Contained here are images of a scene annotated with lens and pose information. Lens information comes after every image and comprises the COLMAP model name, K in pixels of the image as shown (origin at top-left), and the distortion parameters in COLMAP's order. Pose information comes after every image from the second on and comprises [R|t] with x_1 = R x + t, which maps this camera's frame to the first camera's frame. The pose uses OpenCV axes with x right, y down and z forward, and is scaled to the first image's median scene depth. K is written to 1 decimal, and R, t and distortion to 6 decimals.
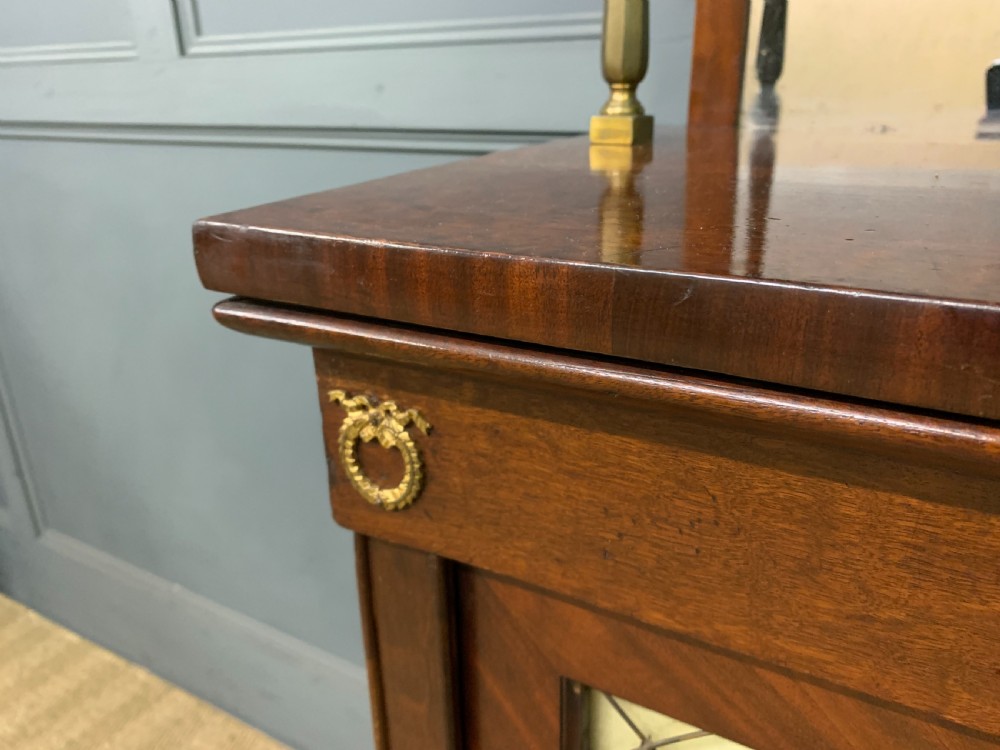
lens RADIAL K [[775.1, 0, 501.3], [0, 775.1, 377.1], [0, 0, 1]] dist [0.051309, -0.113131]
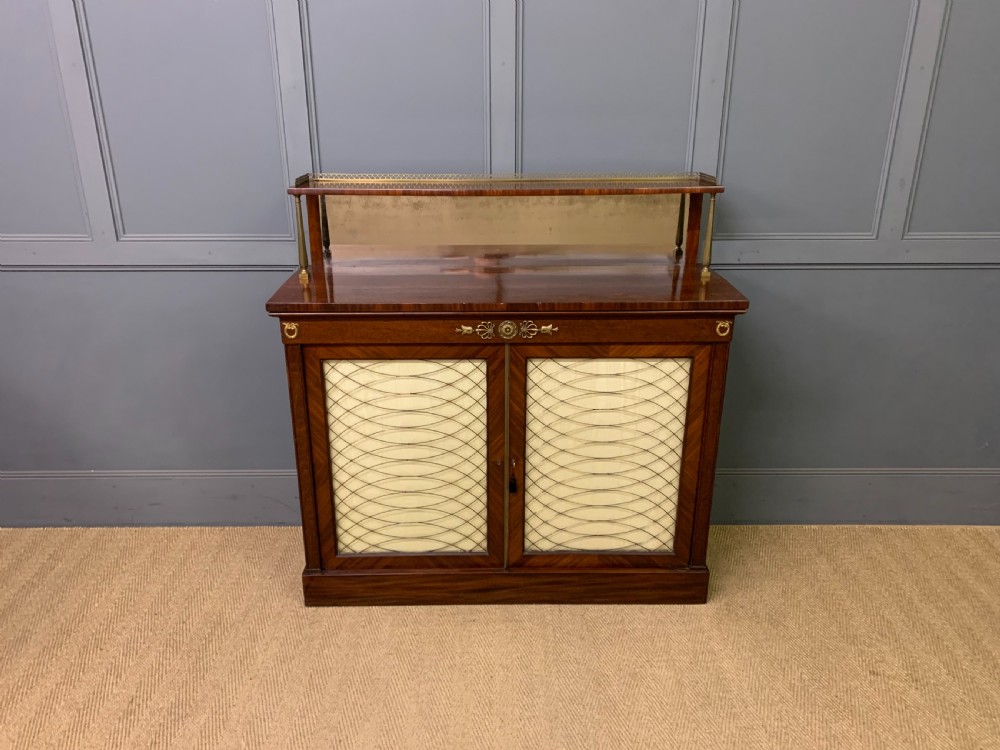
lens RADIAL K [[759.7, 0, 495.9], [0, 759.7, 372.3], [0, 0, 1]] dist [0.048351, -0.048129]
pose [[0.855461, -0.162096, 0.491846, -2.224516], [0.170322, 0.984980, 0.028379, 0.642881], [-0.489058, 0.059496, 0.870220, -6.566115]]
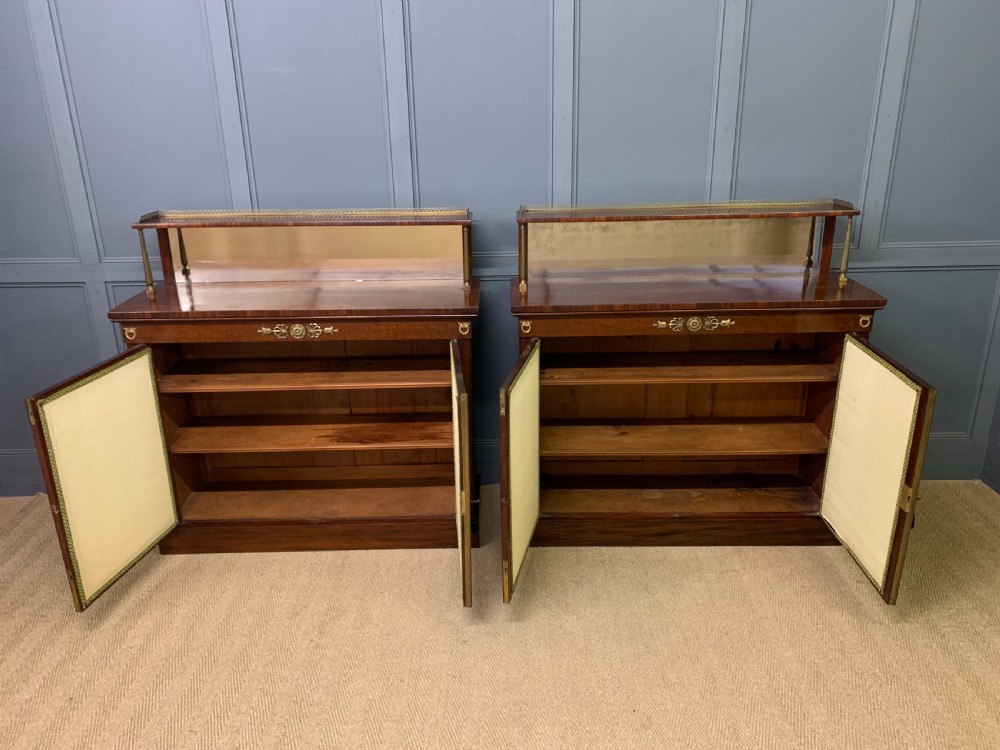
lens RADIAL K [[758.0, 0, 498.6], [0, 758.0, 377.3], [0, 0, 1]] dist [0.038342, -0.034026]
pose [[0.869328, -0.161594, 0.467072, -5.209808], [0.178337, 0.983933, 0.008488, 0.601706], [-0.460939, 0.075918, 0.884179, -7.476837]]
